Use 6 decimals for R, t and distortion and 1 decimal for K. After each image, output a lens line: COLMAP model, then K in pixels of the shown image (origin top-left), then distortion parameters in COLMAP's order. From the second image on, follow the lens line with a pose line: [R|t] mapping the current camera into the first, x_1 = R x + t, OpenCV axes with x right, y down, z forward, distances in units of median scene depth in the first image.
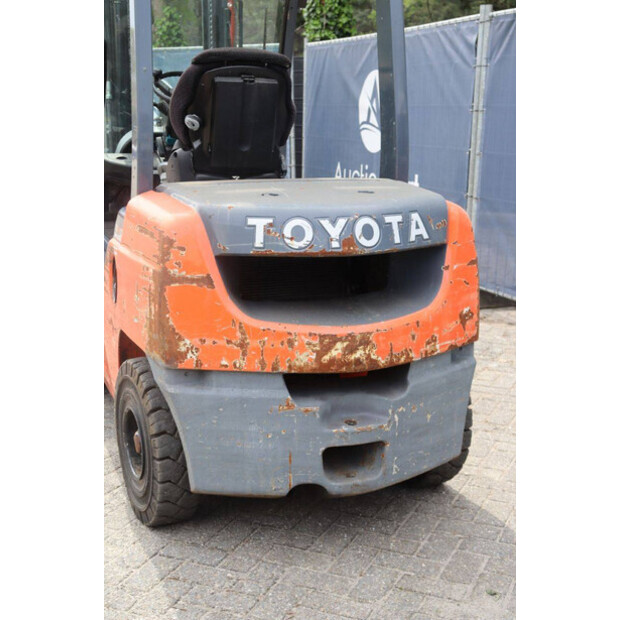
lens RADIAL K [[970.3, 0, 311.2], [0, 970.3, 310.0], [0, 0, 1]] dist [0.136199, 0.000000]
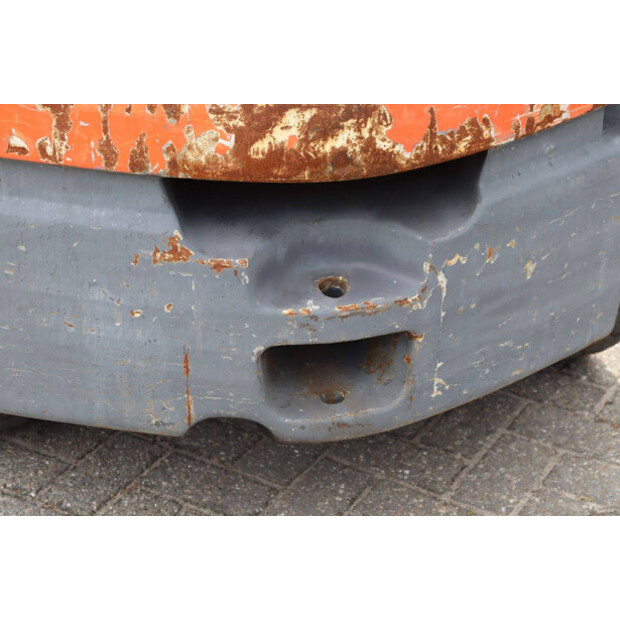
lens RADIAL K [[1450.0, 0, 313.0], [0, 1450.0, 310.1], [0, 0, 1]] dist [0.408425, 0.000000]
pose [[0.990695, 0.058997, -0.122646, 0.112200], [-0.019127, 0.952569, 0.303722, -0.068723], [0.134748, -0.298550, 0.944834, 0.398735]]
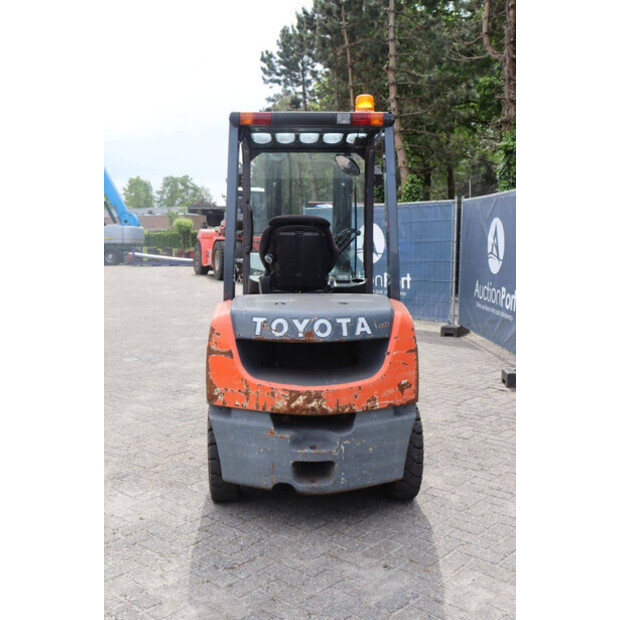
lens RADIAL K [[696.1, 0, 307.5], [0, 696.1, 310.8], [0, 0, 1]] dist [-0.028501, 0.000000]
pose [[0.944135, 0.028295, -0.328342, 0.402394], [-0.060800, 0.994160, -0.089154, -0.004494], [0.323902, 0.104137, 0.940342, -0.094627]]
